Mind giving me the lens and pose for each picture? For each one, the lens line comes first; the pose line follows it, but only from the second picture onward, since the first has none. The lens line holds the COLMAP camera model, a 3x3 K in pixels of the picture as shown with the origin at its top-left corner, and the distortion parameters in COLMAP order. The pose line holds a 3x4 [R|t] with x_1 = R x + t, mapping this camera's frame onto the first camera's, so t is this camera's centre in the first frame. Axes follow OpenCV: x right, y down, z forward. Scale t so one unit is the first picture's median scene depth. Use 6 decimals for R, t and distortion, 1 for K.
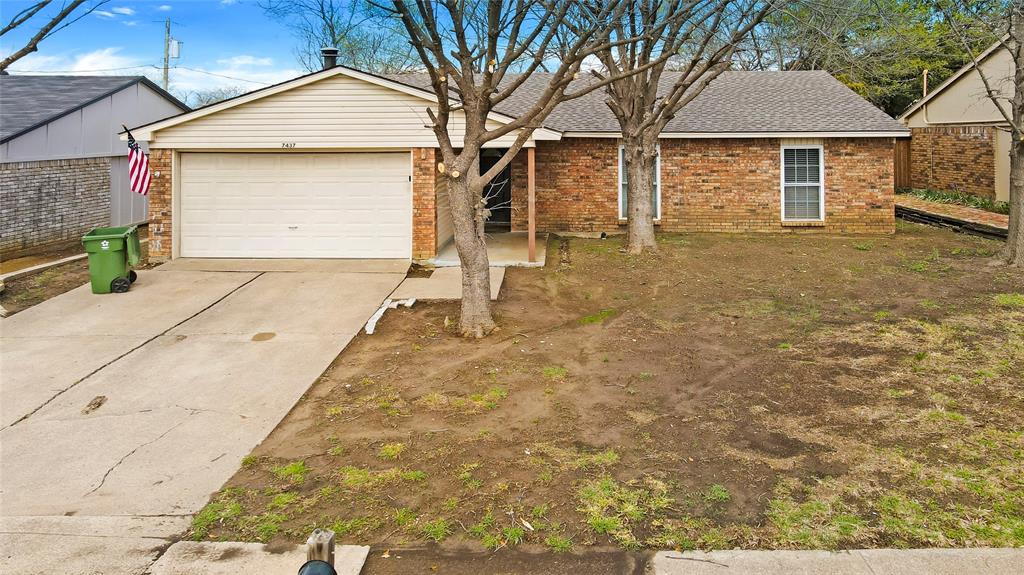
lens RADIAL K [[763.8, 0, 511.8], [0, 763.8, 130.7], [0, 0, 1]] dist [0.002094, -0.003648]
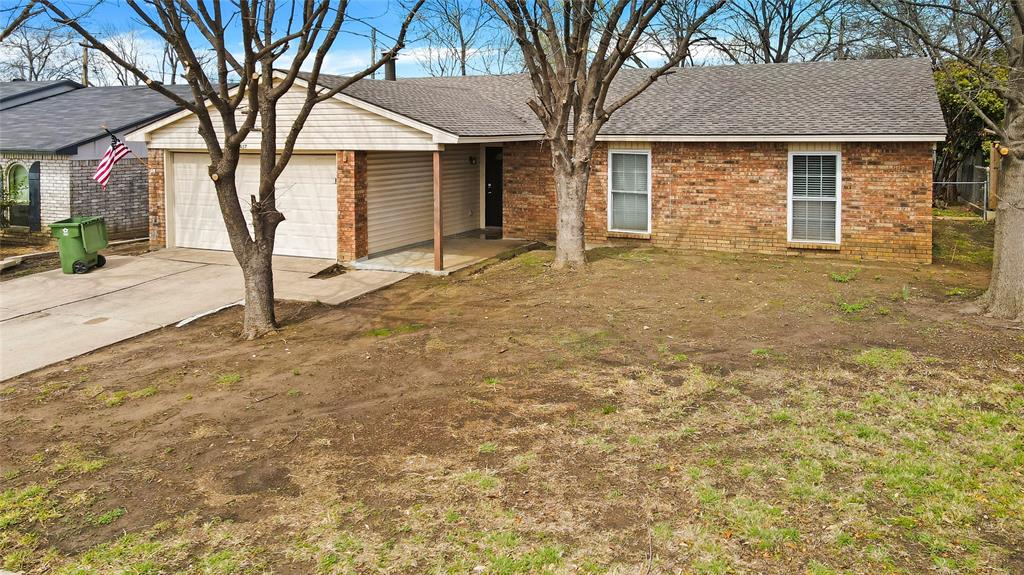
lens RADIAL K [[783.1, 0, 512.3], [0, 783.1, 173.0], [0, 0, 1]] dist [-0.003355, 0.002338]
pose [[0.937886, 0.019309, -0.346407, 0.368441], [-0.001086, 0.998609, 0.052724, -0.001690], [0.346943, -0.049073, 0.936602, 0.096507]]
